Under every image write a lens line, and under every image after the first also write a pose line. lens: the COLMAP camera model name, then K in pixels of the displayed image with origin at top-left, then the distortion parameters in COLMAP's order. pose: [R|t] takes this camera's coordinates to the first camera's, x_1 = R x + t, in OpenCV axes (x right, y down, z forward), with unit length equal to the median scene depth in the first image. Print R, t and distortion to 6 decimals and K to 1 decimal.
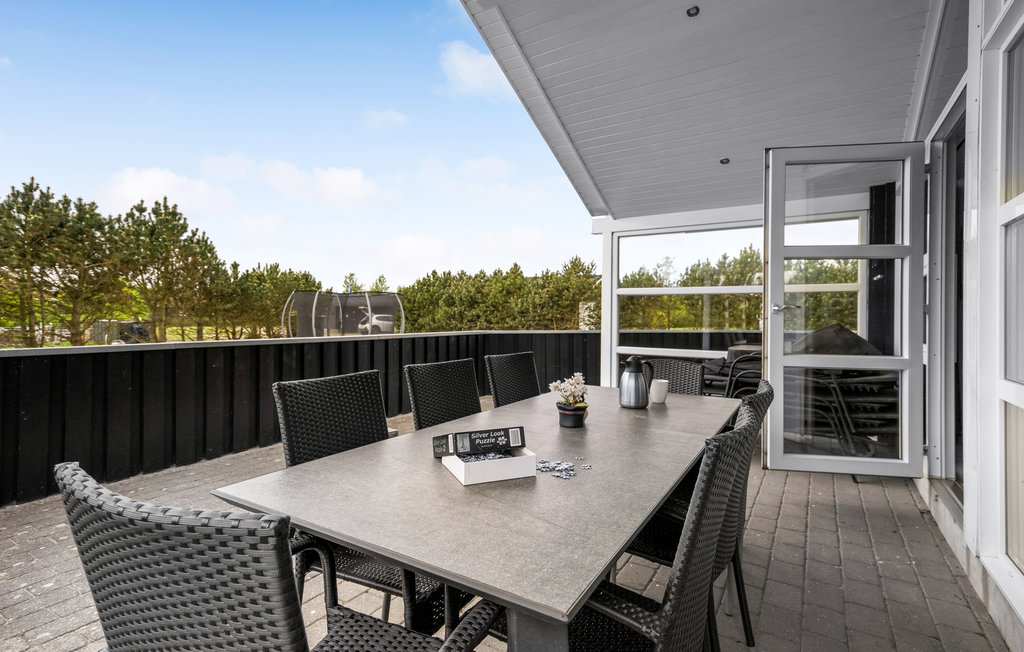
lens RADIAL K [[488.3, 0, 512.0], [0, 488.3, 326.0], [0, 0, 1]] dist [0.002332, 0.000409]
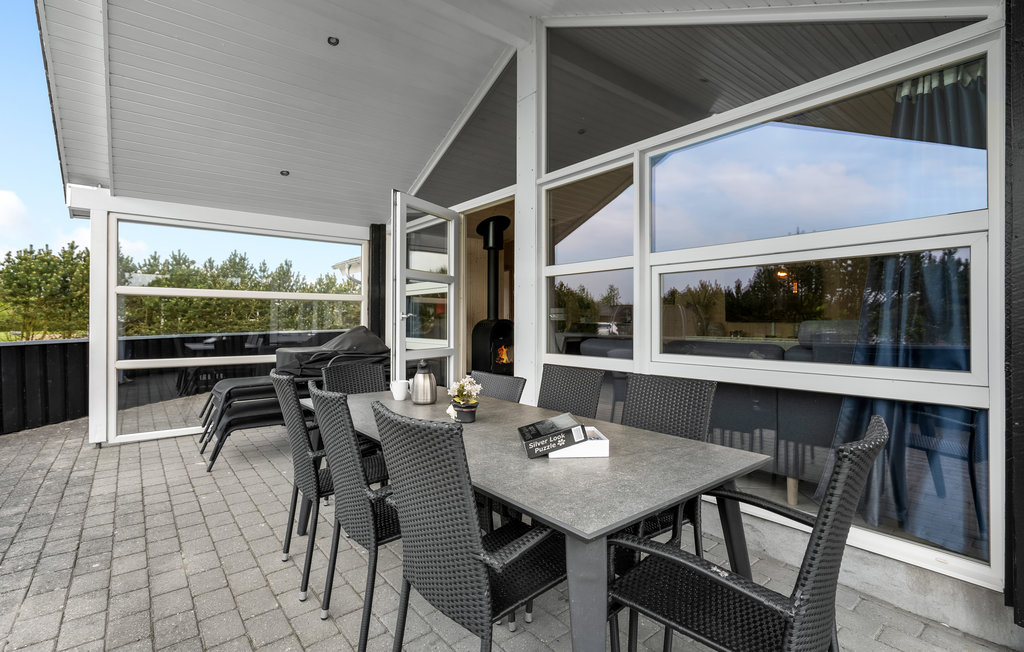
lens RADIAL K [[467.8, 0, 512.0], [0, 467.8, 326.0], [0, 0, 1]] dist [-0.001359, -0.000004]
pose [[0.324166, -0.016683, 0.945853, -0.356284], [0.017584, 0.999778, 0.011608, -0.011762], [-0.945837, 0.012869, 0.324387, 0.215005]]
